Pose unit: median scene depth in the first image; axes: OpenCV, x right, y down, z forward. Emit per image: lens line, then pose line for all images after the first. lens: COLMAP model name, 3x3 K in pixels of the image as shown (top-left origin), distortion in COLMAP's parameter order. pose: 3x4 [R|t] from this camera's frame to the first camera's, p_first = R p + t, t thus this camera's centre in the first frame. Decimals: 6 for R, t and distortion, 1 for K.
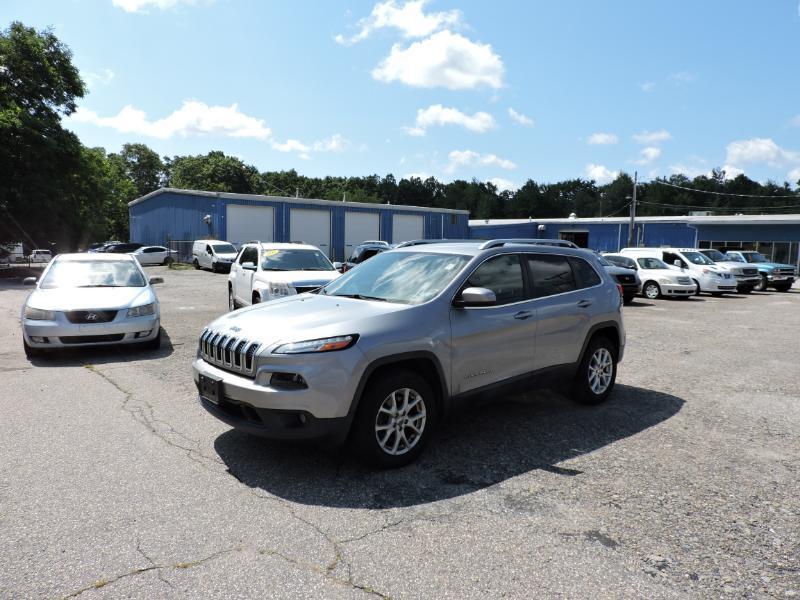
lens RADIAL K [[564.2, 0, 404.0], [0, 564.2, 299.3], [0, 0, 1]] dist [-0.010582, -0.014198]
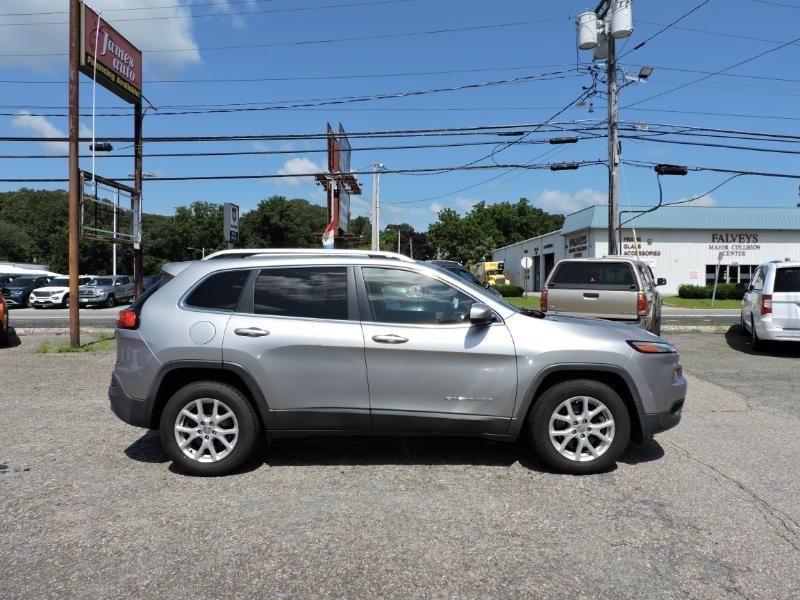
lens RADIAL K [[564.2, 0, 404.0], [0, 564.2, 299.3], [0, 0, 1]] dist [-0.010582, -0.014198]
pose [[-0.735783, -0.035642, 0.676278, -0.137608], [0.046909, 0.993533, 0.103398, -0.031261], [-0.675590, 0.107802, -0.729353, 0.417399]]
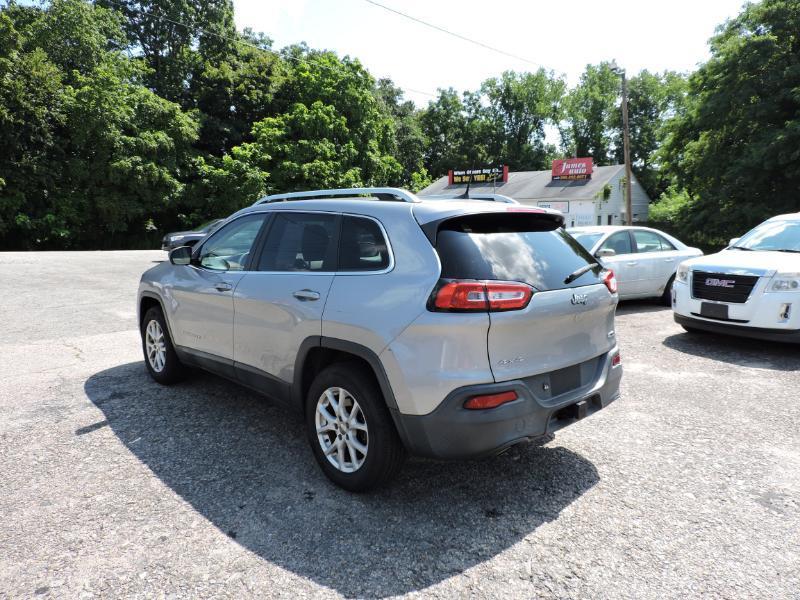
lens RADIAL K [[565.1, 0, 400.0], [0, 565.1, 300.0], [0, 0, 1]] dist [-0.015032, -0.002126]
pose [[0.029821, 0.121592, -0.992132, 0.231378], [-0.092438, 0.988655, 0.118388, -0.016080], [0.995272, 0.088180, 0.040722, 0.273615]]
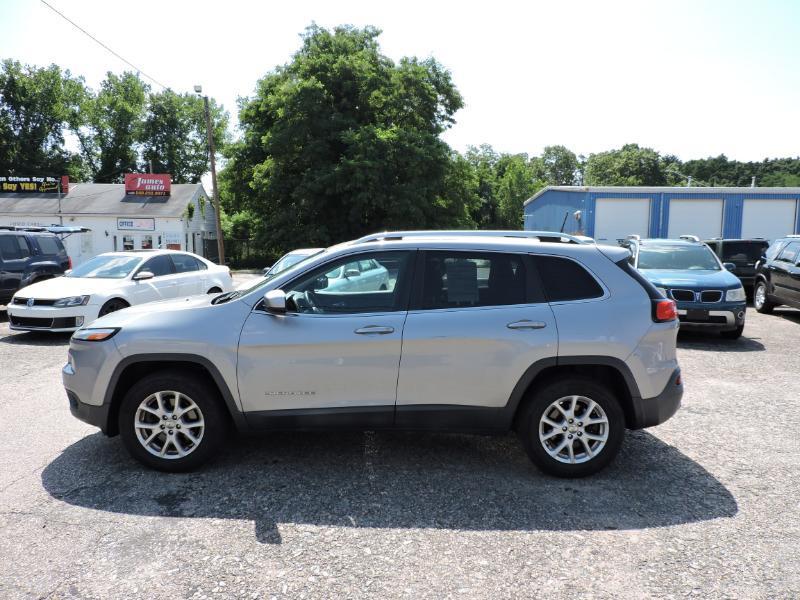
lens RADIAL K [[565.1, 0, 400.0], [0, 565.1, 300.0], [0, 0, 1]] dist [-0.015032, -0.002126]
pose [[0.748461, 0.061830, -0.660290, 0.166727], [-0.056387, 0.997972, 0.029534, -0.008250], [0.660777, 0.015126, 0.750430, 0.099359]]
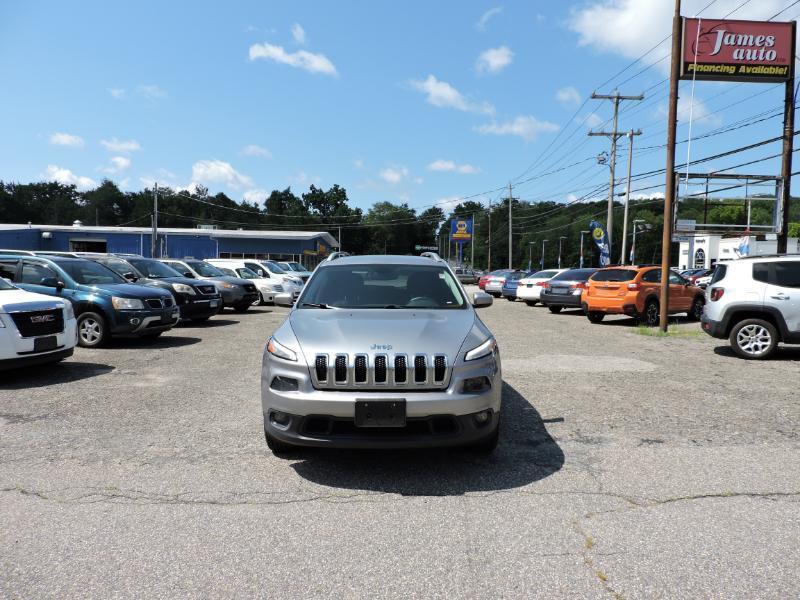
lens RADIAL K [[564.2, 0, 404.0], [0, 564.2, 299.3], [0, 0, 1]] dist [-0.010582, -0.014198]
pose [[0.647188, -0.050975, 0.760624, -0.184777], [0.065408, 0.997796, 0.011216, -0.006168], [-0.759519, 0.042492, 0.649095, 0.067554]]
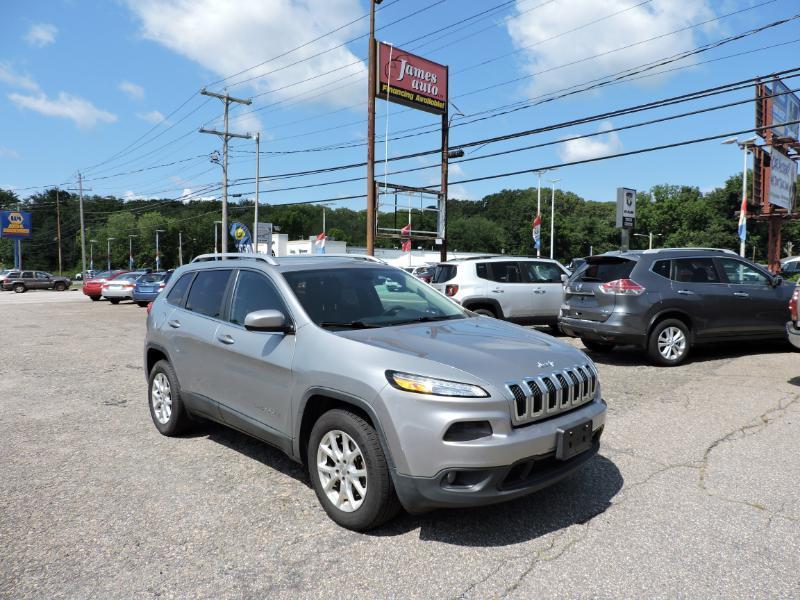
lens RADIAL K [[564.2, 0, 404.0], [0, 564.2, 299.3], [0, 0, 1]] dist [-0.010582, -0.014198]
pose [[-0.043594, -0.067598, 0.996760, -0.204790], [0.088771, 0.993500, 0.071259, -0.021324], [-0.995098, 0.091590, -0.037310, 0.230379]]
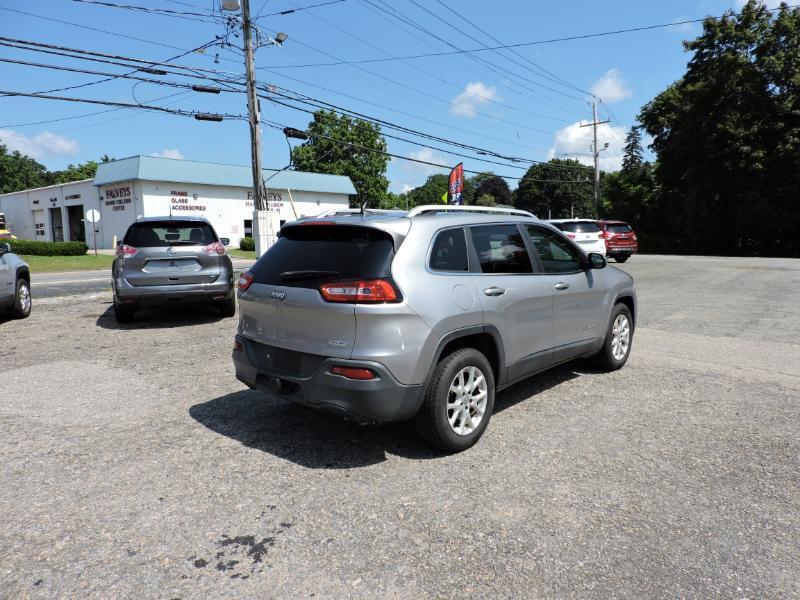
lens RADIAL K [[564.2, 0, 404.0], [0, 564.2, 299.3], [0, 0, 1]] dist [-0.010582, -0.014198]
pose [[-0.993236, 0.011111, -0.115583, 0.078599], [-0.012207, 0.979904, 0.199097, -0.037419], [0.115472, 0.199161, -0.973140, 0.493883]]
